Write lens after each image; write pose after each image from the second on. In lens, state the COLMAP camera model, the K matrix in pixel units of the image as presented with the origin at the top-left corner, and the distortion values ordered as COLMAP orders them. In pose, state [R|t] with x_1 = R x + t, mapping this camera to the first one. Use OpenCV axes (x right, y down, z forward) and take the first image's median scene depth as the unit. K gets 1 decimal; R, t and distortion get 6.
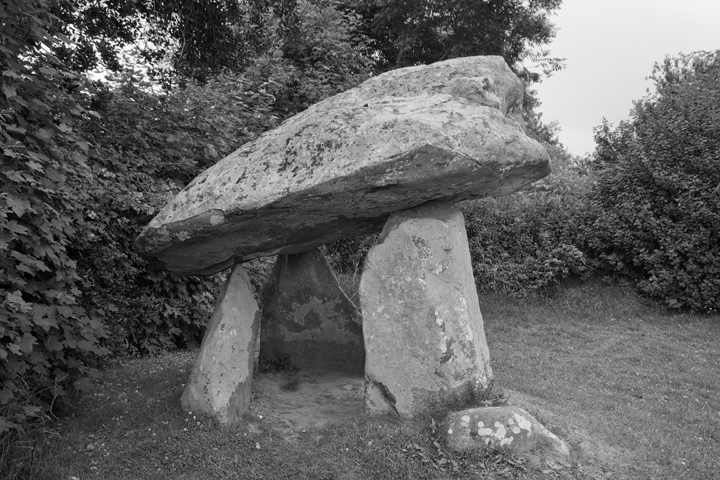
lens RADIAL K [[679.4, 0, 372.2], [0, 679.4, 246.3], [0, 0, 1]] dist [-0.015112, 0.033106]
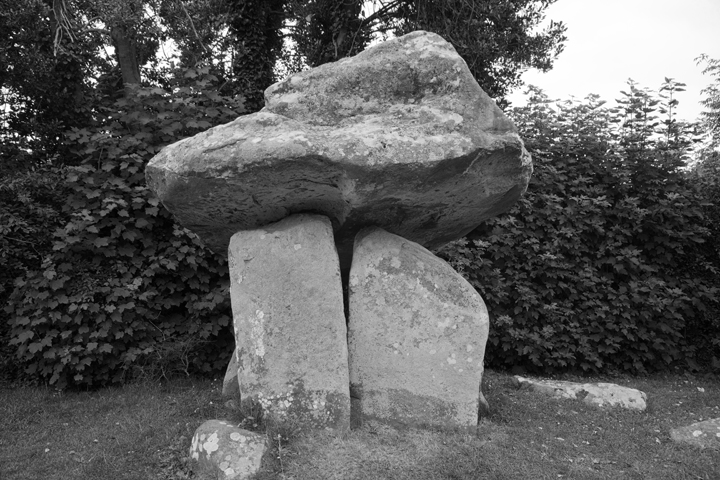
lens RADIAL K [[660.8, 0, 360.0], [0, 660.8, 240.0], [0, 0, 1]] dist [-0.005422, 0.007601]
pose [[0.340626, -0.019170, -0.940003, 1.088035], [-0.048506, 0.998102, -0.037932, 0.004078], [0.938947, 0.058517, 0.339050, 0.819488]]
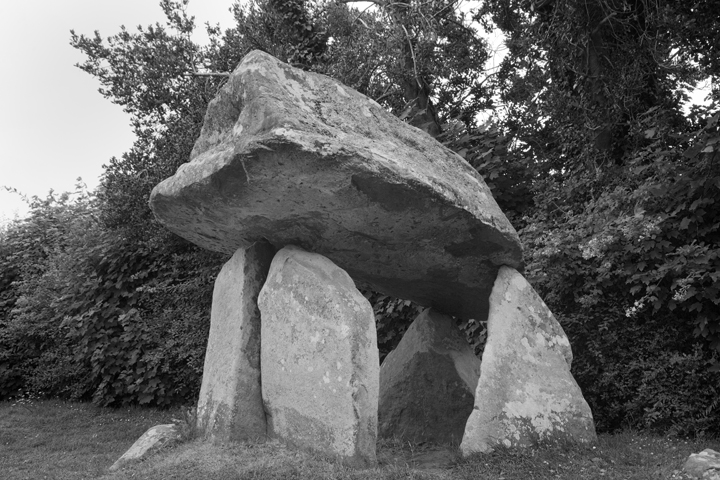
lens RADIAL K [[885.9, 0, 360.8], [0, 885.9, 236.0], [0, 0, 1]] dist [0.103164, 0.036847]
pose [[-0.651231, -0.086202, -0.753968, 1.101710], [-0.003054, 0.993817, -0.110987, 0.083011], [0.758873, -0.069975, -0.647468, 2.174264]]
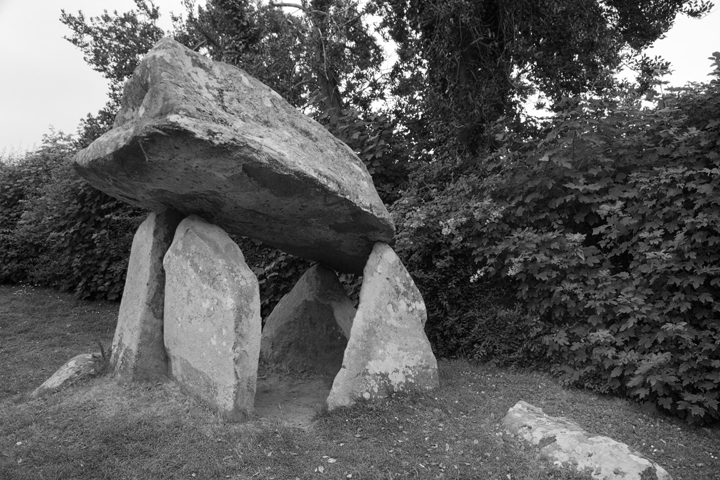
lens RADIAL K [[569.7, 0, 363.1], [0, 569.7, 238.7], [0, 0, 1]] dist [-0.088054, 0.093973]
pose [[-0.554391, -0.031908, -0.831645, 0.794898], [-0.066677, 0.997756, 0.006167, -0.040592], [0.829581, 0.058870, -0.555274, 2.002162]]
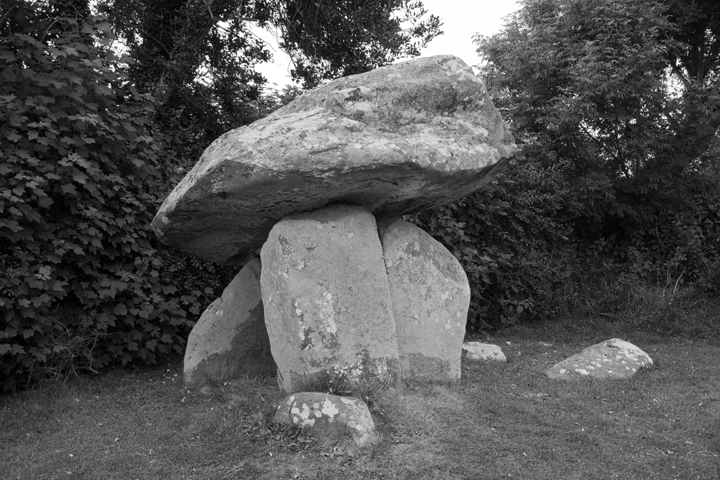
lens RADIAL K [[854.8, 0, 379.2], [0, 854.8, 231.4], [0, 0, 1]] dist [0.044829, -0.009179]
pose [[0.775826, 0.015022, -0.630768, 1.076790], [-0.029430, 0.999490, -0.012395, -0.008239], [0.630260, 0.028180, 0.775873, -0.015462]]
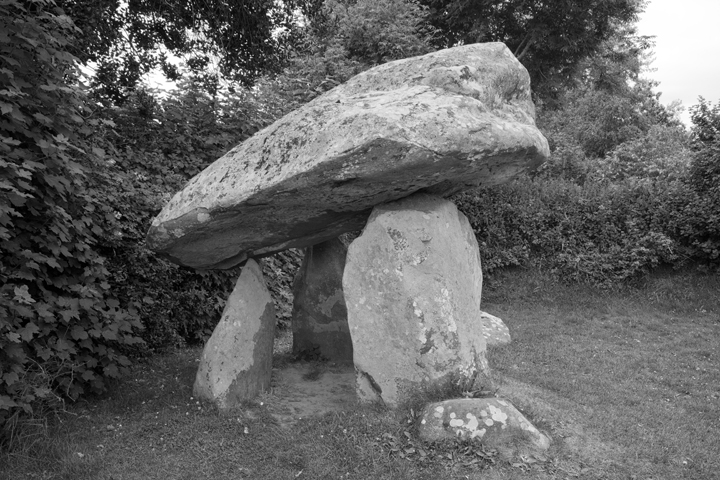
lens RADIAL K [[679.4, 0, 372.2], [0, 679.4, 246.3], [0, 0, 1]] dist [-0.015112, 0.033106]
pose [[0.983513, -0.018838, -0.179851, 0.212311], [0.020733, 0.999748, 0.008660, 0.002499], [0.179643, -0.012246, 0.983656, 0.000277]]
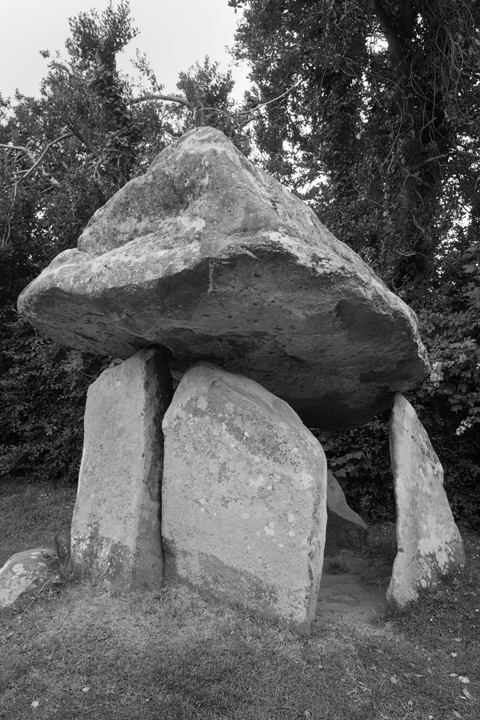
lens RADIAL K [[637.3, 0, 236.5], [0, 637.3, 355.7], [0, 0, 1]] dist [-0.050606, 0.064251]
pose [[-0.367304, -0.053372, -0.928569, 0.911305], [-0.063206, 0.997477, -0.032331, -0.039358], [0.927951, 0.046816, -0.369750, 1.548821]]
